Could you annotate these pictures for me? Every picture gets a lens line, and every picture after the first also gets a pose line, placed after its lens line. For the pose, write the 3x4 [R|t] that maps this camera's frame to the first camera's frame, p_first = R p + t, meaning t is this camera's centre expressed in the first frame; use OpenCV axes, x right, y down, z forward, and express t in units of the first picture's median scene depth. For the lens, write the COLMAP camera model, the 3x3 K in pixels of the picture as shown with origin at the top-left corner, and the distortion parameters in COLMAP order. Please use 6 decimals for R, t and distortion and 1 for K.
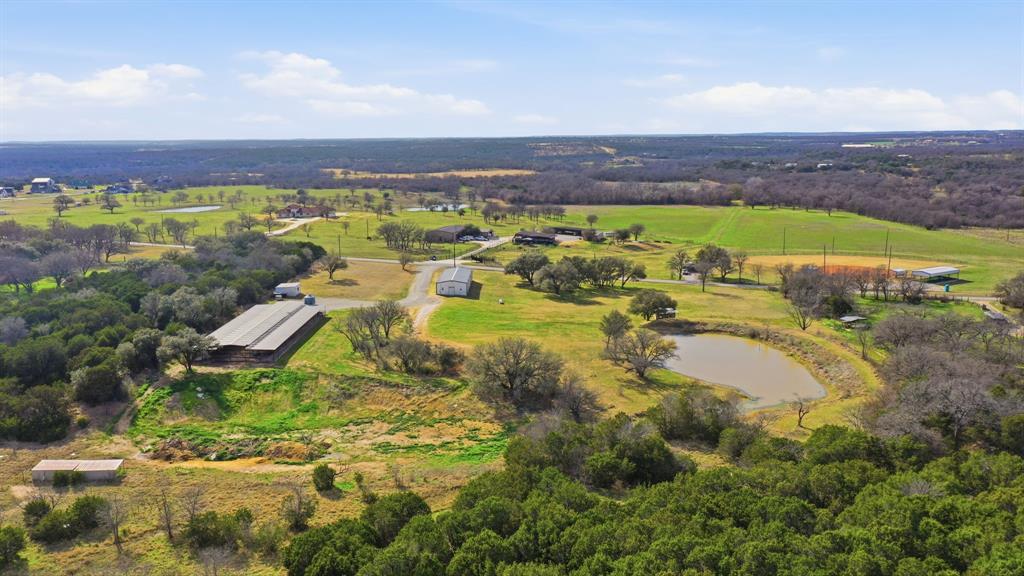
lens RADIAL K [[795.1, 0, 512.0], [0, 795.1, 288.0], [0, 0, 1]] dist [-0.002652, -0.002656]
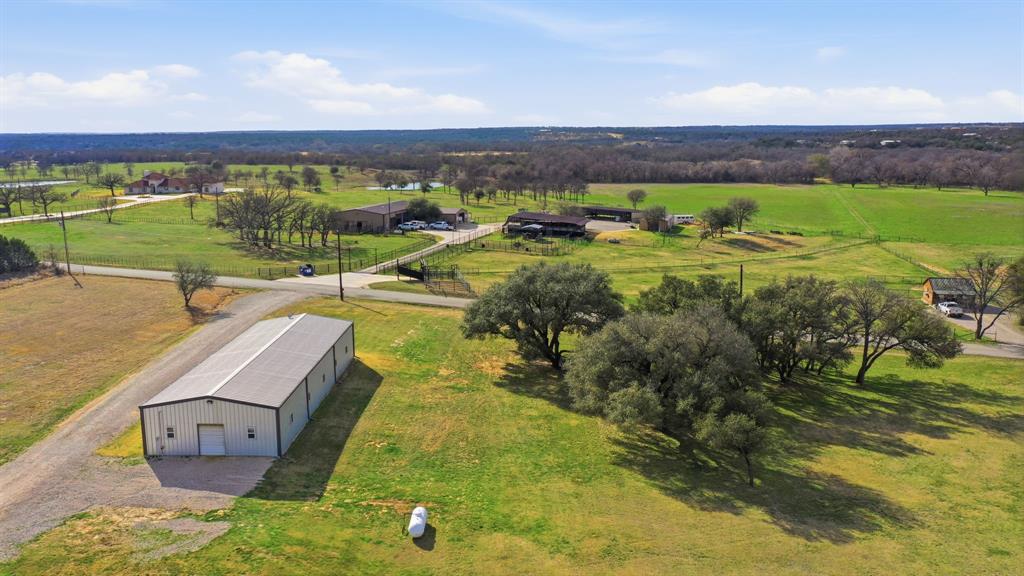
lens RADIAL K [[795.1, 0, 512.0], [0, 795.1, 288.0], [0, 0, 1]] dist [-0.002652, -0.002656]
pose [[0.999995, 0.001572, 0.002701, 0.005138], [-0.001592, 0.999969, 0.007659, -0.025795], [-0.002689, -0.007663, 0.999967, 0.477580]]
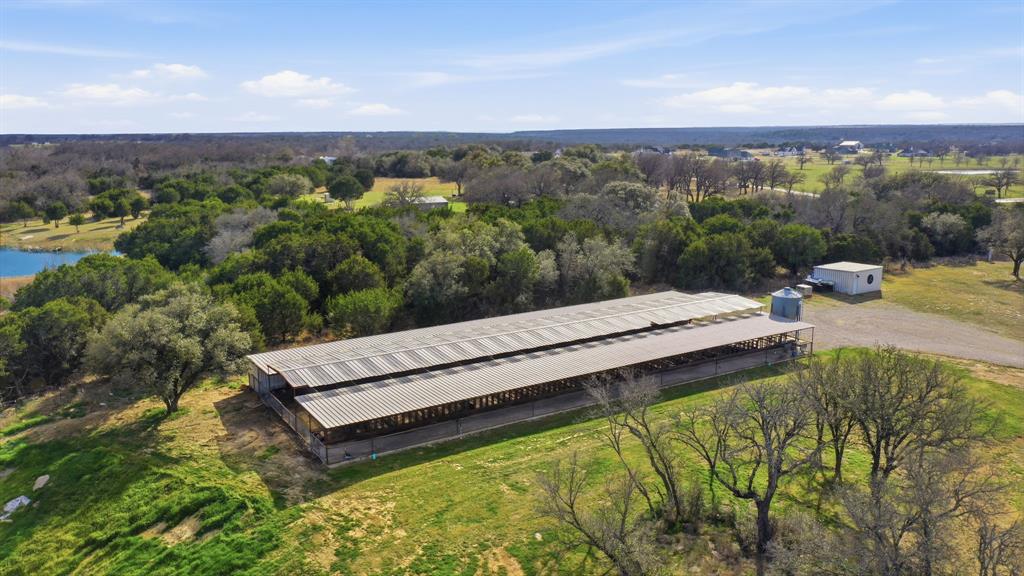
lens RADIAL K [[795.1, 0, 512.0], [0, 795.1, 288.0], [0, 0, 1]] dist [-0.002652, -0.002656]
pose [[0.537774, 0.164155, -0.826954, -0.016953], [-0.148404, 0.983977, 0.098817, -0.004874], [0.829925, 0.069582, 0.553519, 0.363412]]
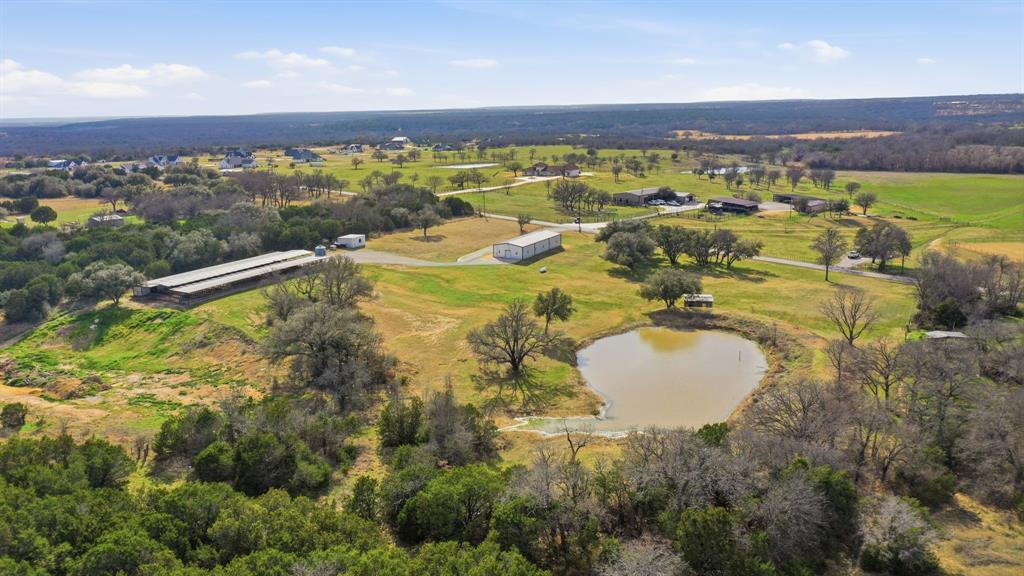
lens RADIAL K [[797.9, 0, 512.0], [0, 797.9, 288.0], [0, 0, 1]] dist [-0.004138, 0.001116]
pose [[0.882339, 0.092032, -0.461529, 0.221504], [-0.071418, 0.995519, 0.061978, -0.009680], [0.465165, -0.021724, 0.884958, 0.112004]]
